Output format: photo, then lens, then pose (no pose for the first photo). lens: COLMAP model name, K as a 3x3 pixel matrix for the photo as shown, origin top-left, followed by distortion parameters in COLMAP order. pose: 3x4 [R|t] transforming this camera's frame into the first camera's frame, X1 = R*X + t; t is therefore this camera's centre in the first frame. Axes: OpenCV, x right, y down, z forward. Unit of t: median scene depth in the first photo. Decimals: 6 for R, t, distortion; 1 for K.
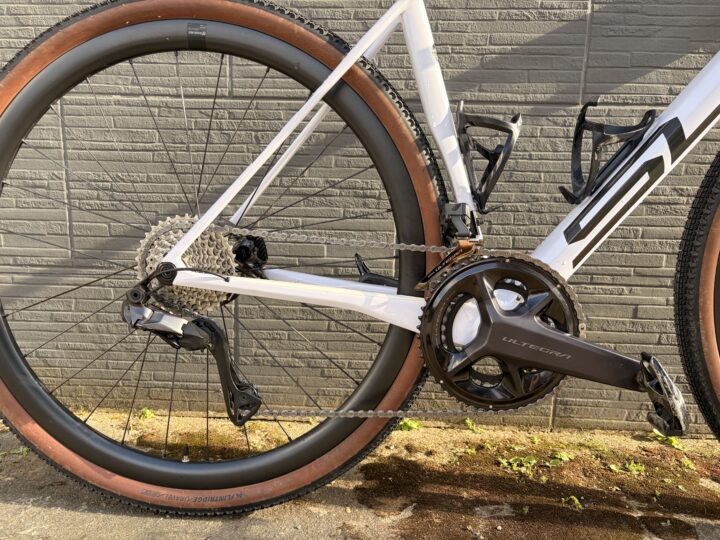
lens RADIAL K [[554.8, 0, 354.0], [0, 554.8, 269.4], [0, 0, 1]] dist [0.029777, -0.041994]
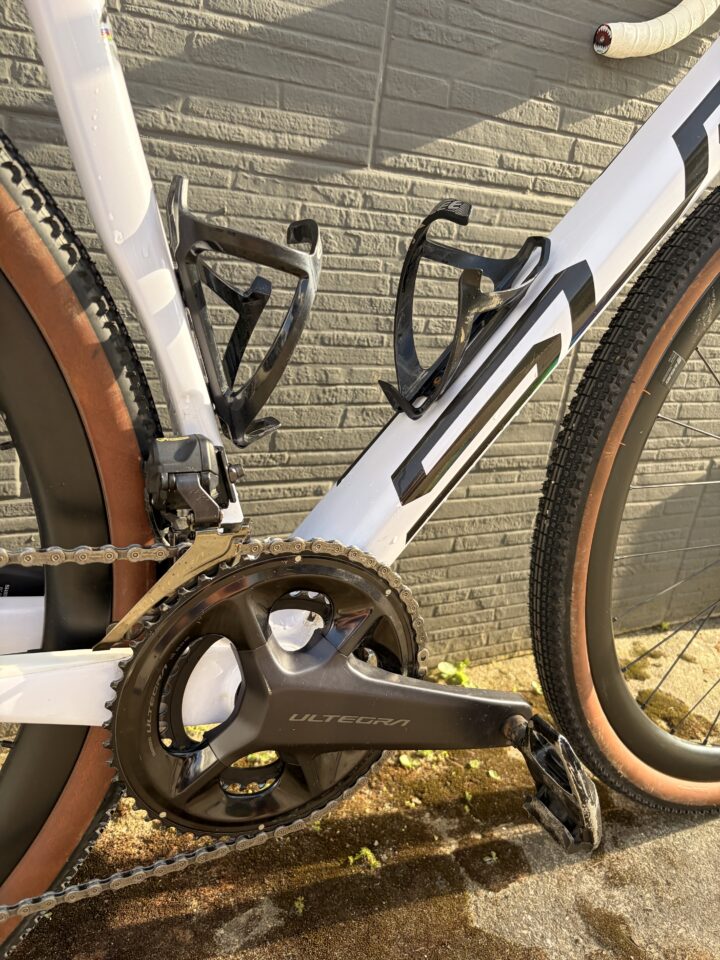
lens RADIAL K [[739.8, 0, 361.2], [0, 739.8, 480.2], [0, 0, 1]] dist [0.029777, -0.041994]
pose [[0.867376, -0.093156, 0.488857, 0.022646], [-0.018877, 0.975458, 0.219376, -0.201964], [-0.497295, -0.199509, 0.844330, 0.426677]]
